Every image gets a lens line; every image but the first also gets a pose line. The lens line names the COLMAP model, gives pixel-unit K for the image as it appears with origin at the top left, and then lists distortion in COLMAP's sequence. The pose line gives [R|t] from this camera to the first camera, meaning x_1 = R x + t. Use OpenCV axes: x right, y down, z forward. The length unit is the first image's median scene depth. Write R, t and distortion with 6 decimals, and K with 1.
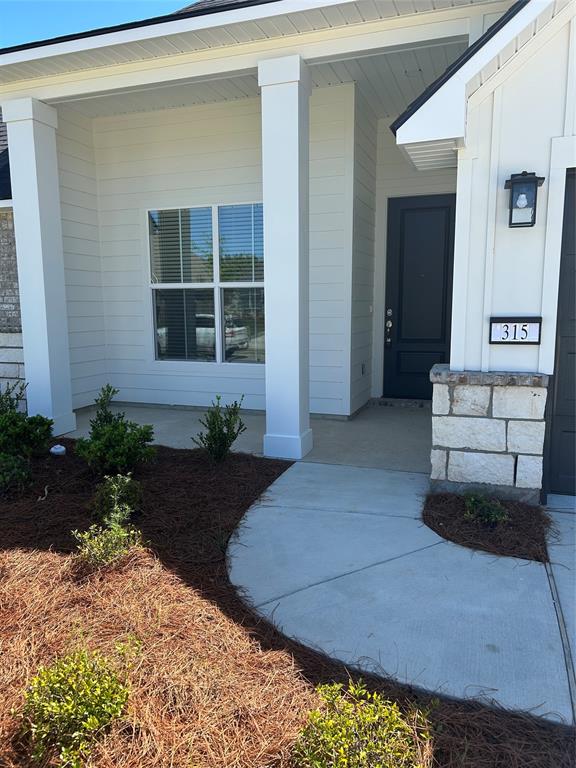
lens RADIAL K [[570.4, 0, 290.4], [0, 570.4, 385.3], [0, 0, 1]] dist [0.035423, -0.038915]
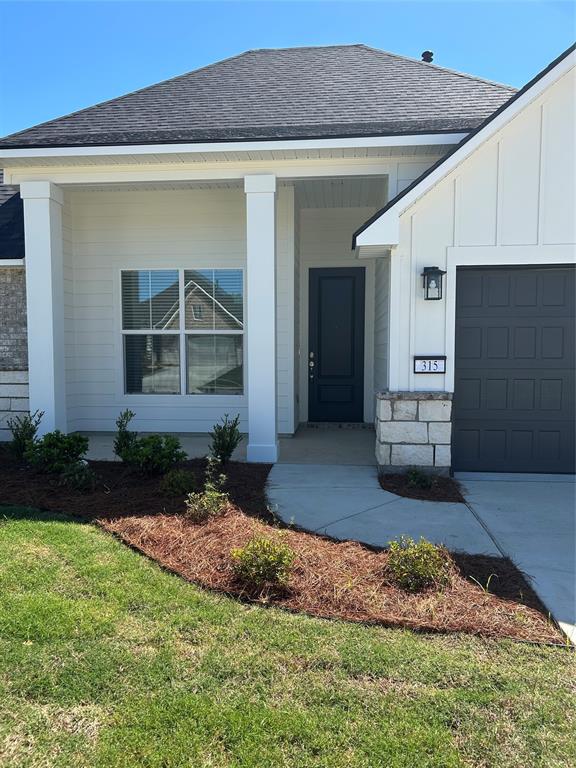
lens RADIAL K [[570.4, 0, 284.5], [0, 570.4, 382.8], [0, 0, 1]] dist [0.035423, -0.038915]
pose [[0.969974, -0.008248, 0.243068, -0.365056], [0.028717, 0.996317, -0.080790, 0.067036], [-0.241506, 0.085345, 0.966639, -0.397713]]
